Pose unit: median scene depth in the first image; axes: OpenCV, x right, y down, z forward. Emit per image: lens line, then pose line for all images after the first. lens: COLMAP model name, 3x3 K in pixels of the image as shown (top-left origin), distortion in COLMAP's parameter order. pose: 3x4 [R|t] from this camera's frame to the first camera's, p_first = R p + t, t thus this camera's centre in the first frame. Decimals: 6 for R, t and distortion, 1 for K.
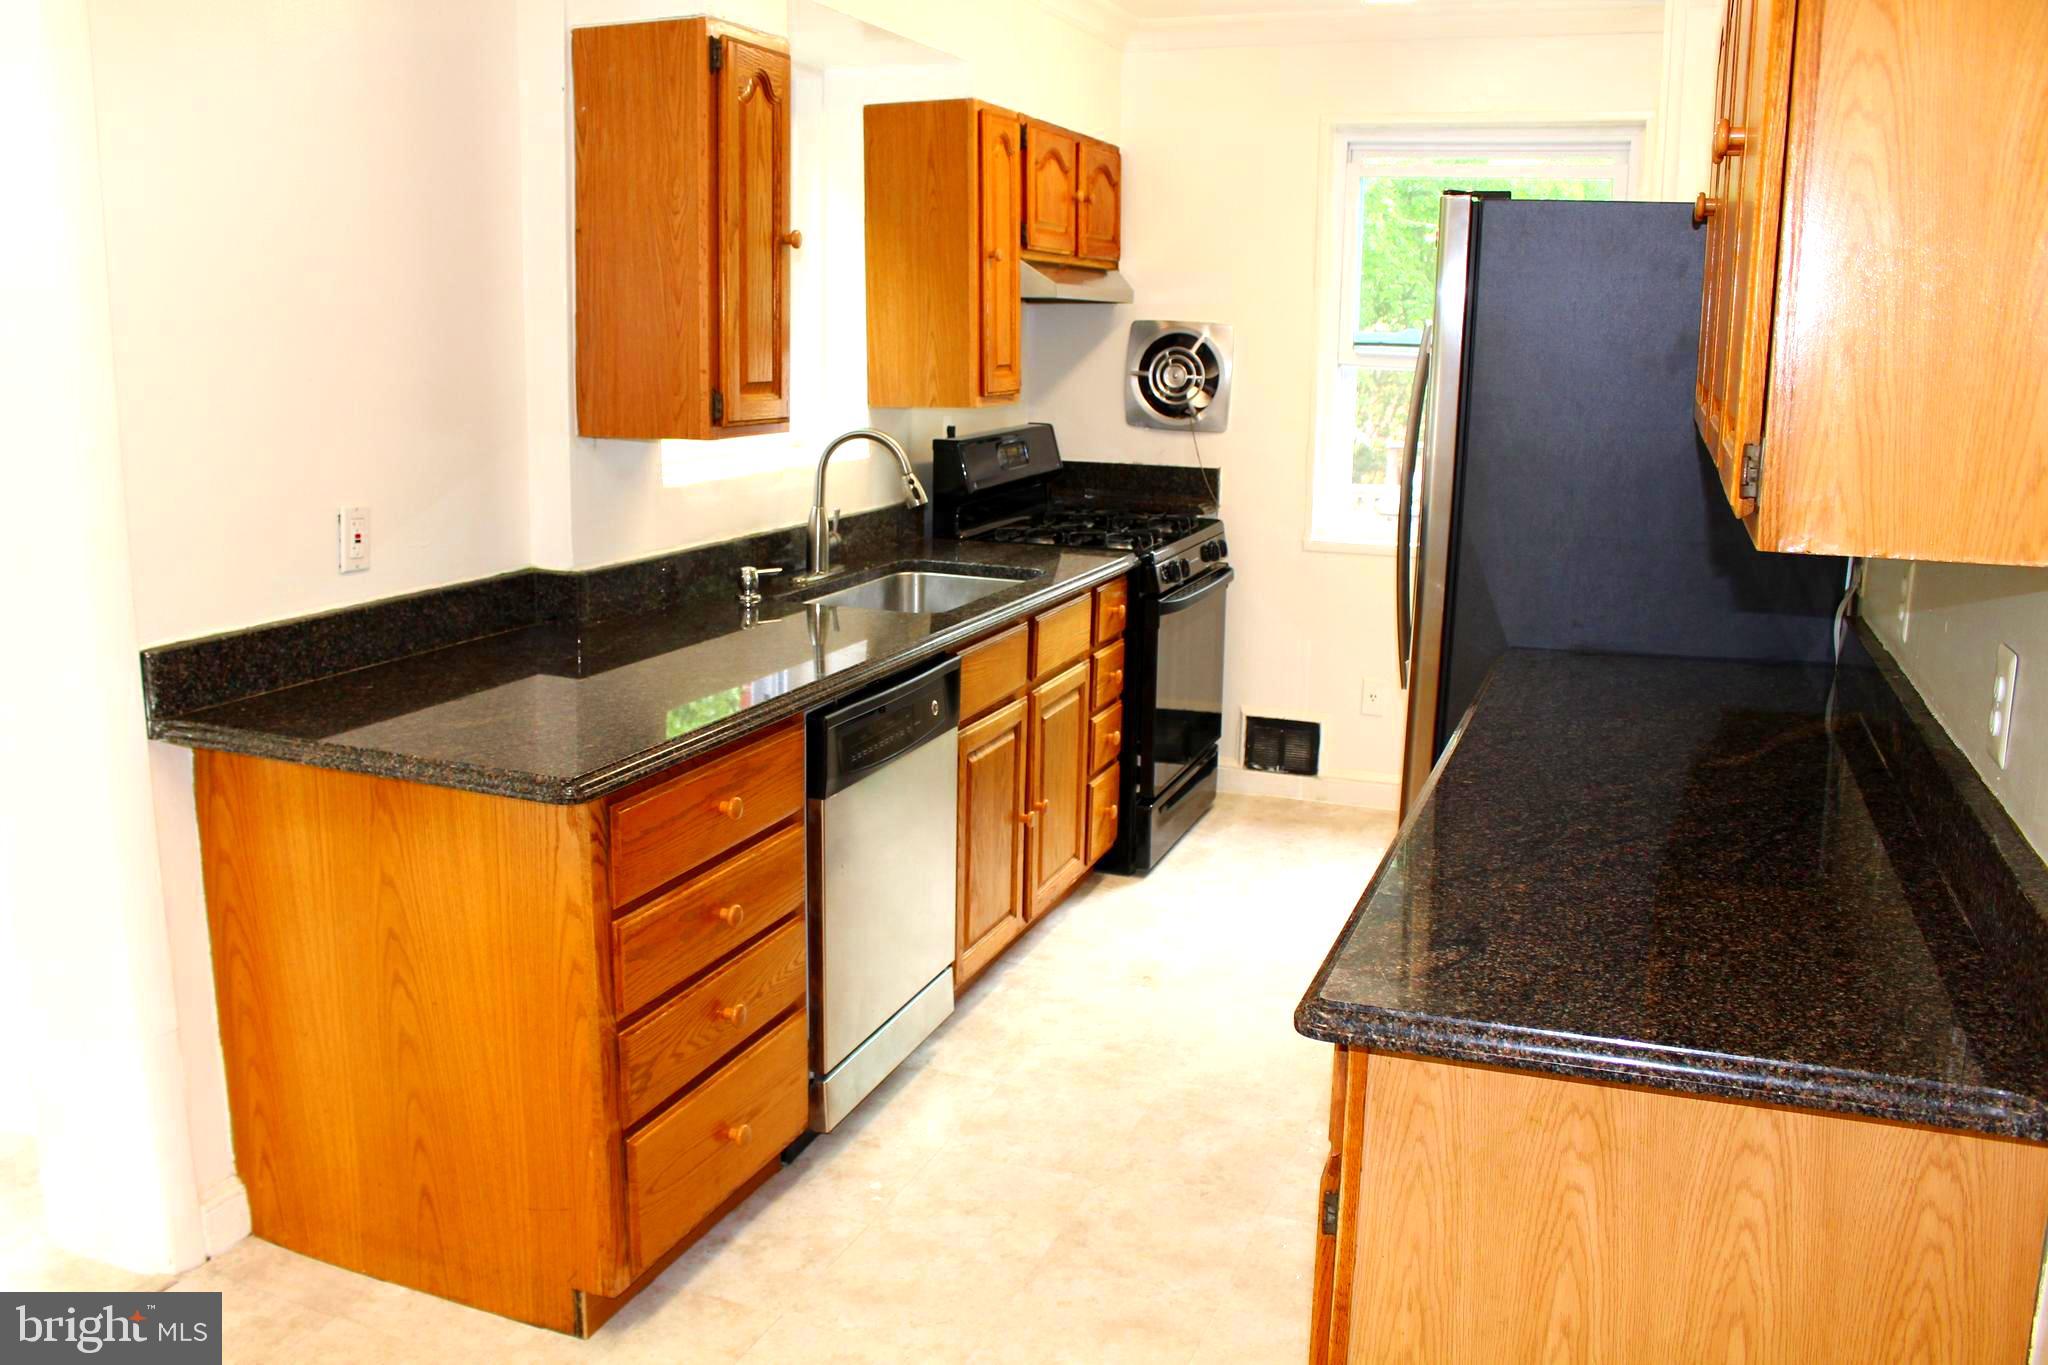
lens RADIAL K [[1715.1, 0, 1011.2], [0, 1715.1, 687.6], [0, 0, 1]] dist [-0.151125, 0.115568]
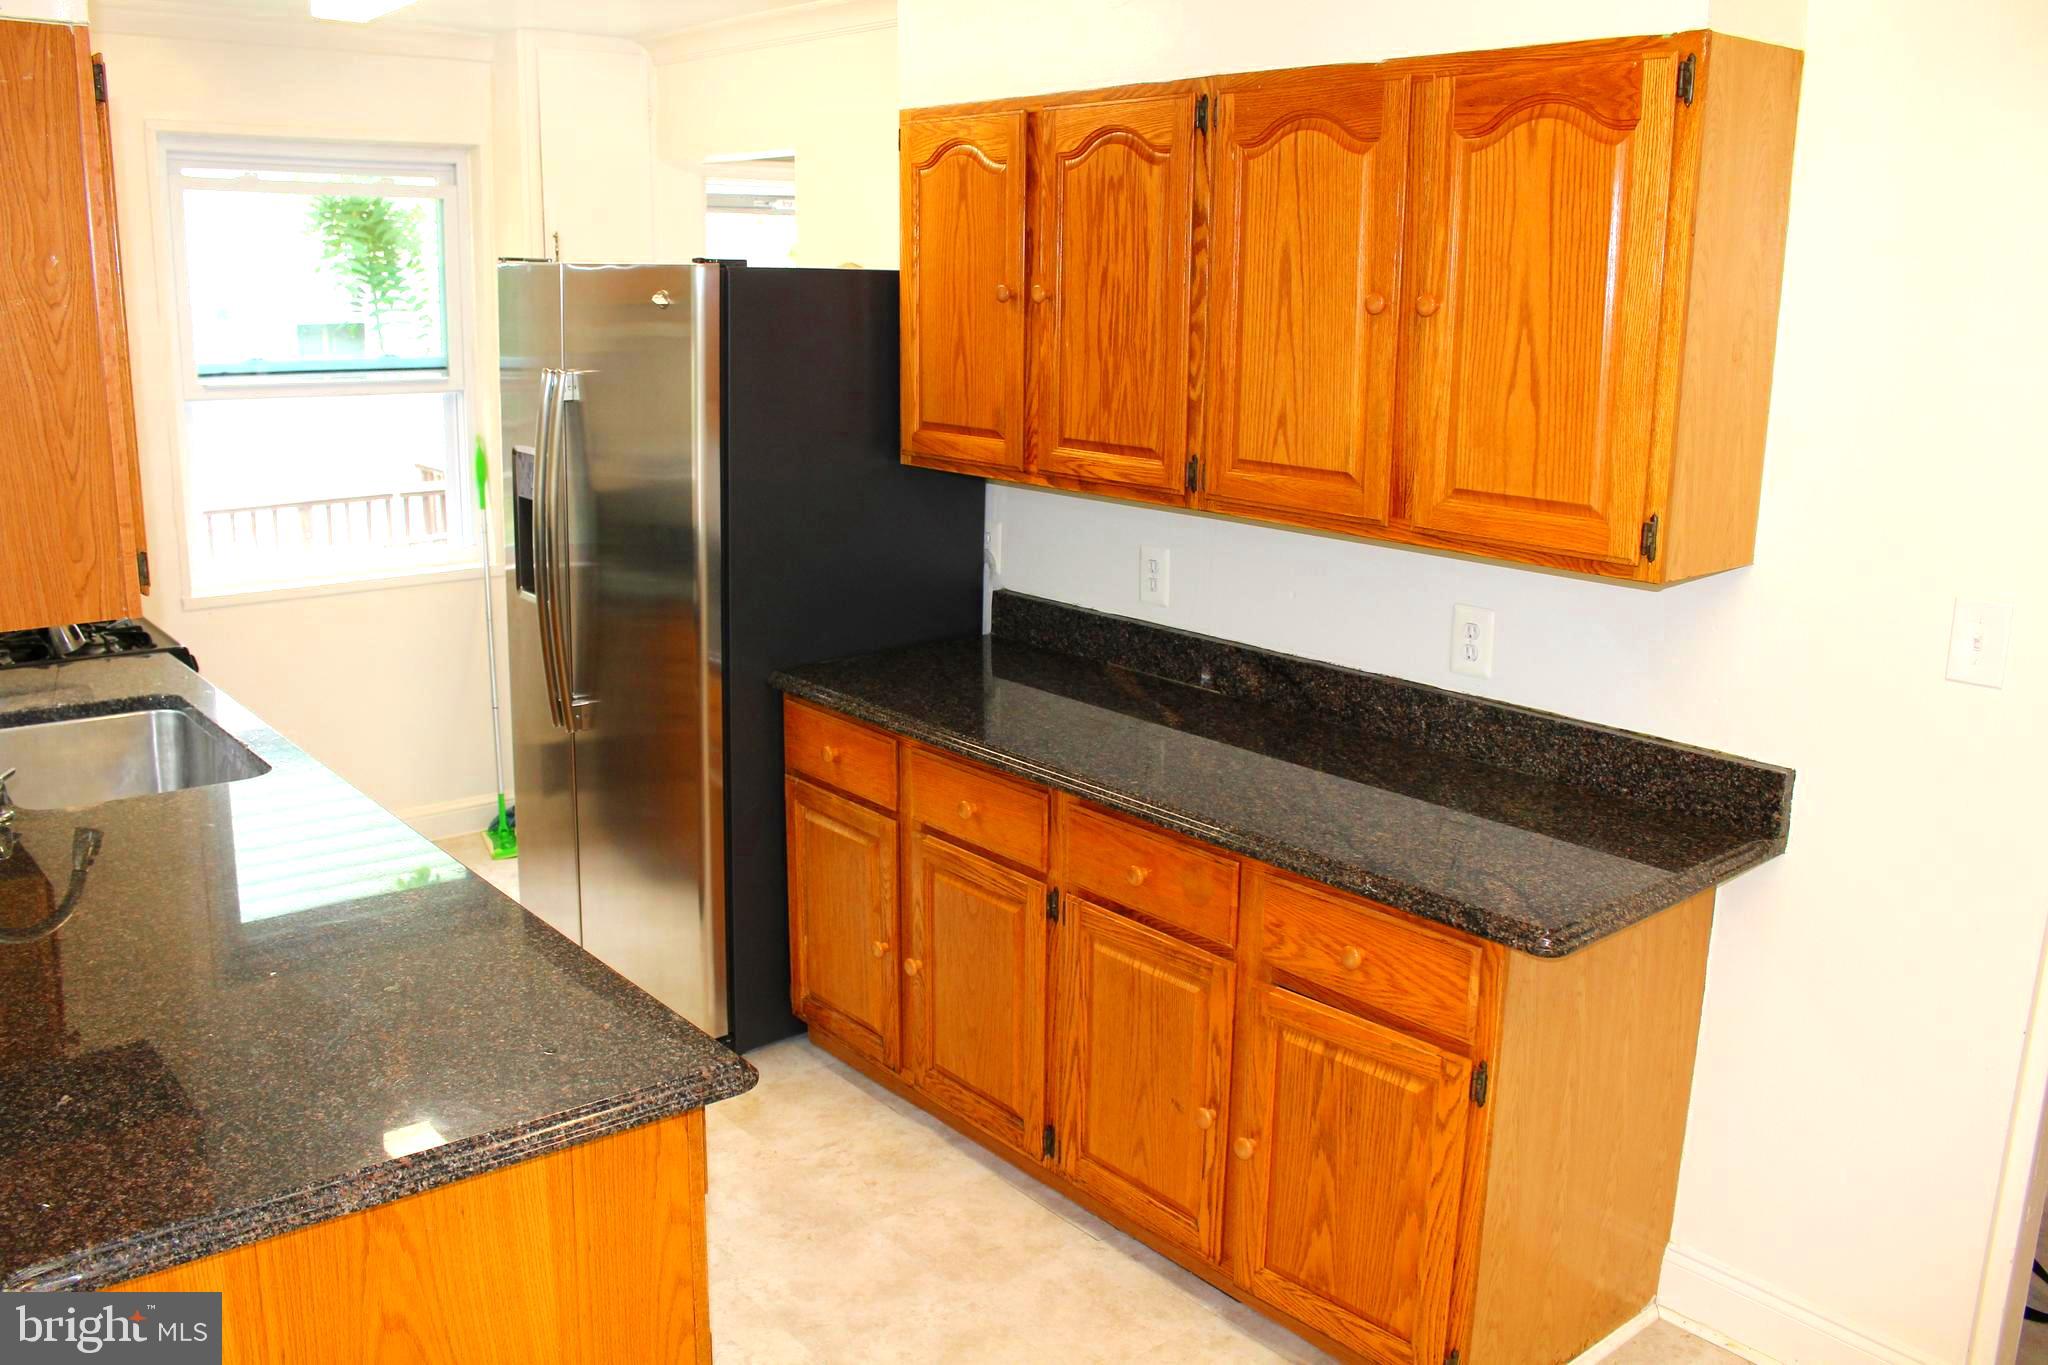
lens RADIAL K [[1715.1, 0, 1020.5], [0, 1715.1, 676.4], [0, 0, 1]] dist [-0.151125, 0.115568]
pose [[0.470336, -0.205155, 0.858310, -0.624373], [0.169625, 0.975484, 0.140211, -0.158147], [-0.866032, 0.079645, 0.493605, 0.327946]]
